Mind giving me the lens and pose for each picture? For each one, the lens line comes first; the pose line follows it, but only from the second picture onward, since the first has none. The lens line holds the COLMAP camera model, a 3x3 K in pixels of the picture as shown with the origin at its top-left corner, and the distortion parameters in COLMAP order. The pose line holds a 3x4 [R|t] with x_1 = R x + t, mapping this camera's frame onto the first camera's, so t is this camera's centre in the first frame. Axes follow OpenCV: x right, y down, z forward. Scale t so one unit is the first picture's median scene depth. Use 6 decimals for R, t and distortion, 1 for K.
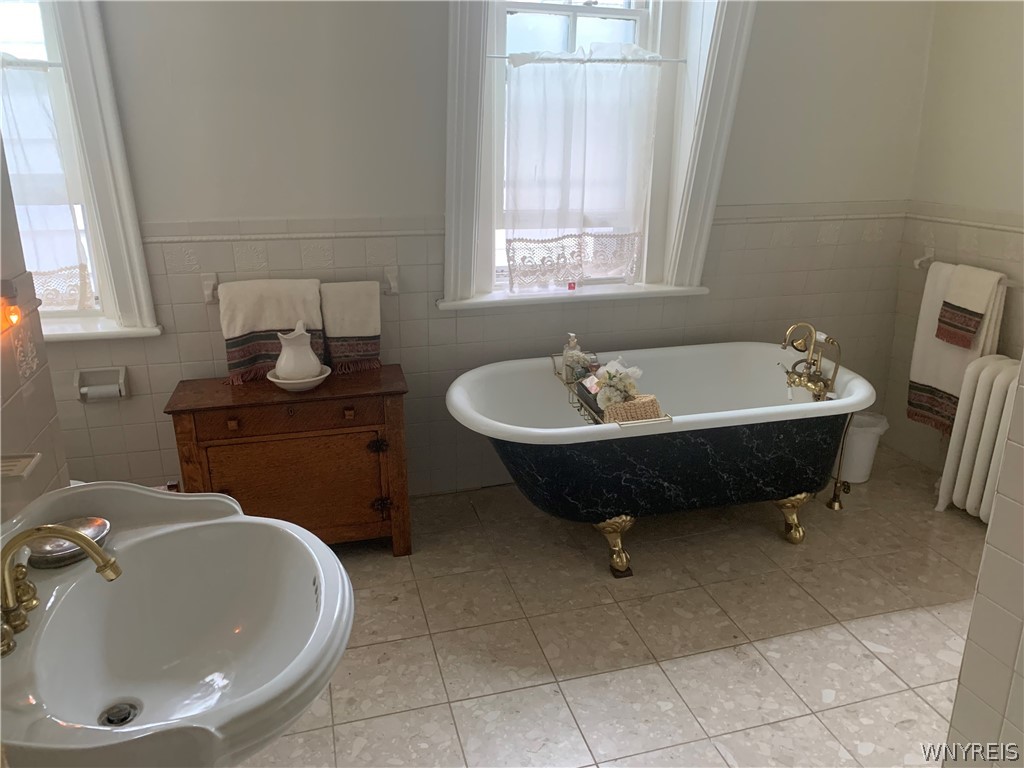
lens RADIAL K [[786.4, 0, 516.0], [0, 786.4, 382.4], [0, 0, 1]] dist [0.029031, -0.034371]
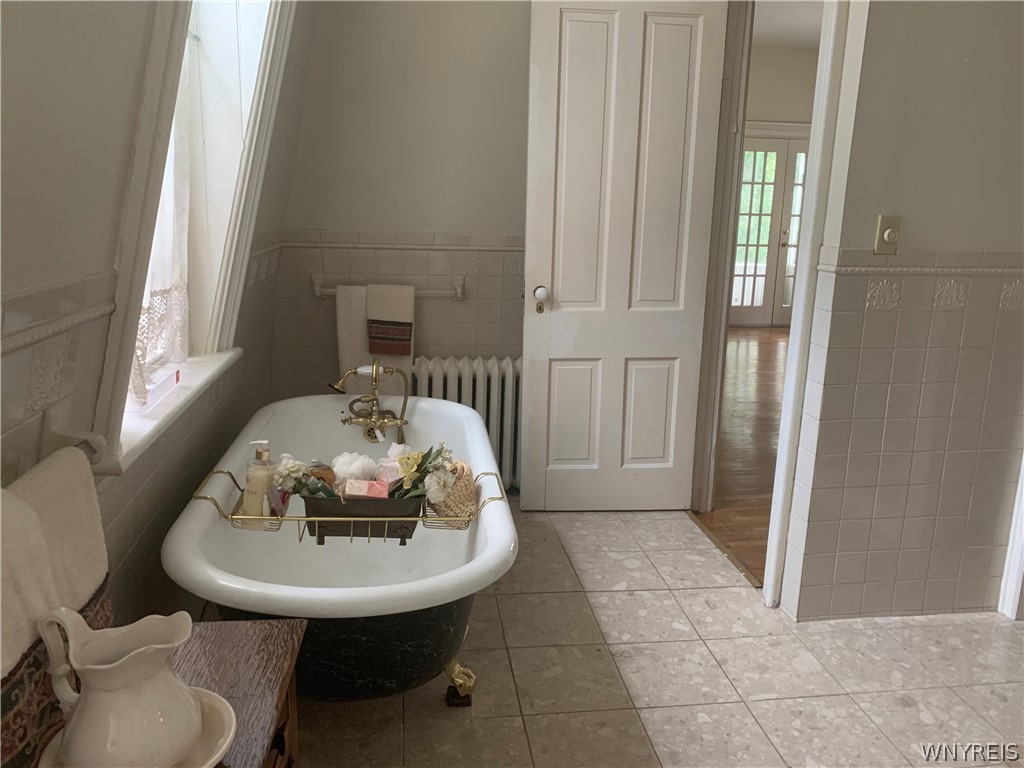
lens RADIAL K [[786.4, 0, 515.8], [0, 786.4, 385.8], [0, 0, 1]] dist [0.029031, -0.034371]
pose [[0.122226, -0.246289, 0.961458, -0.654982], [0.262191, 0.942321, 0.208056, -0.252410], [-0.957244, 0.226656, 0.179751, 0.851255]]
